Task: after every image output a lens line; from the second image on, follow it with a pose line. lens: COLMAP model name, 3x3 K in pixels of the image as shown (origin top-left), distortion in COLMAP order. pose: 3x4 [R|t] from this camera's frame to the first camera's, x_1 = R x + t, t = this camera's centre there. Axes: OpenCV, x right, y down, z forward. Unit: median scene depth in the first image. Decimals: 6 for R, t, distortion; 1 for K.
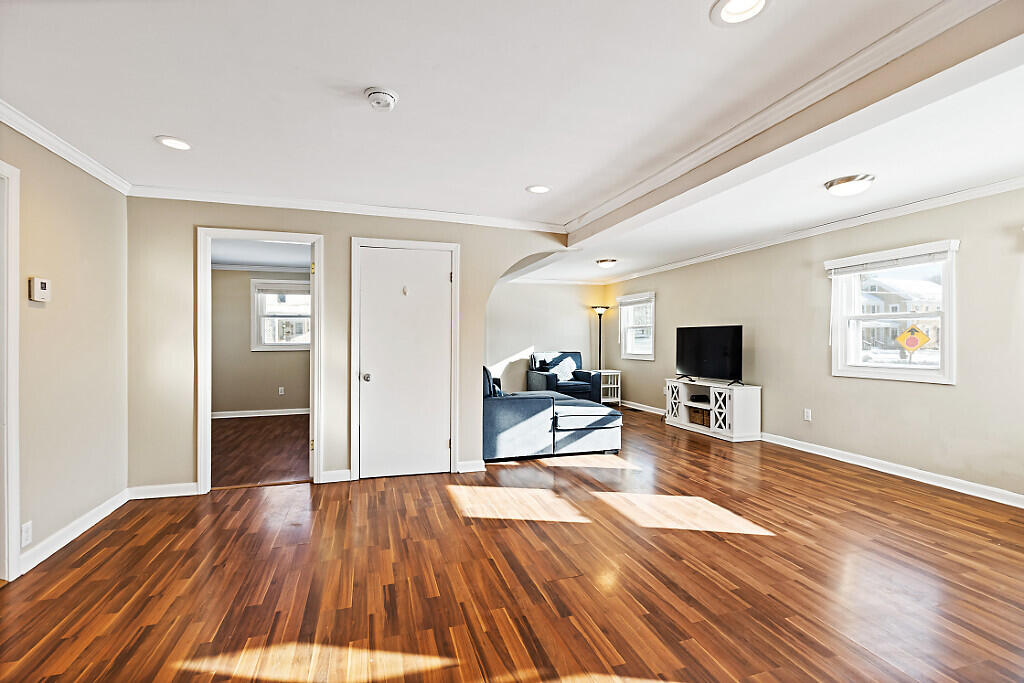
lens RADIAL K [[460.5, 0, 513.7], [0, 460.5, 336.1], [0, 0, 1]] dist [-0.000550, -0.000067]
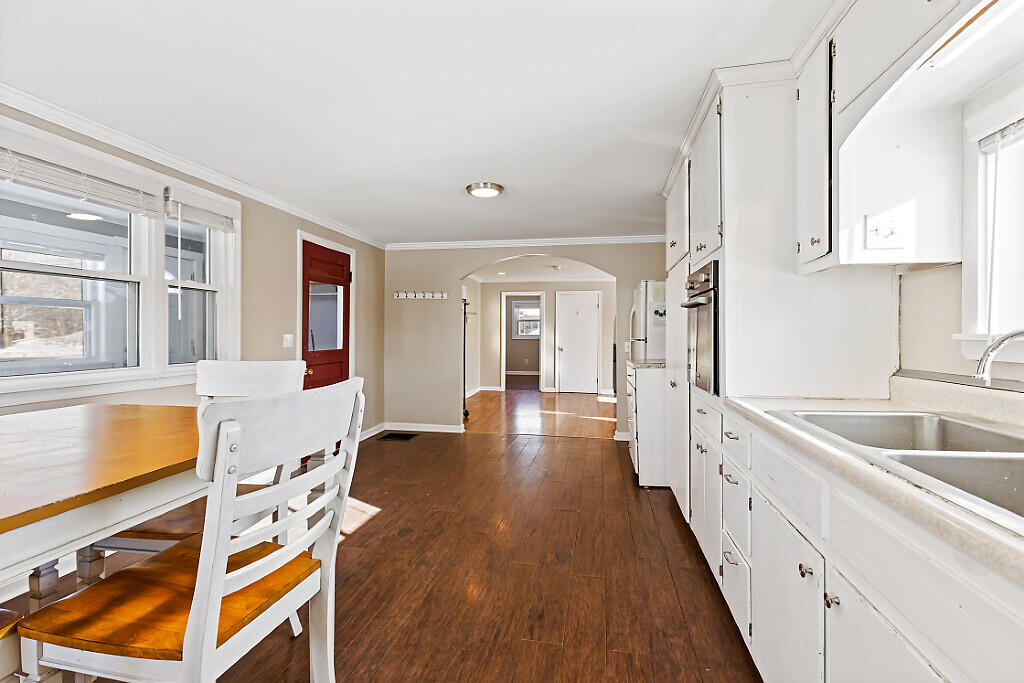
lens RADIAL K [[460.5, 0, 509.9], [0, 460.5, 334.2], [0, 0, 1]] dist [-0.000550, -0.000067]
pose [[0.886319, 0.003035, -0.463065, 0.545543], [0.002596, 0.999930, 0.011522, -0.017058], [0.463068, -0.011414, 0.886249, -1.228887]]
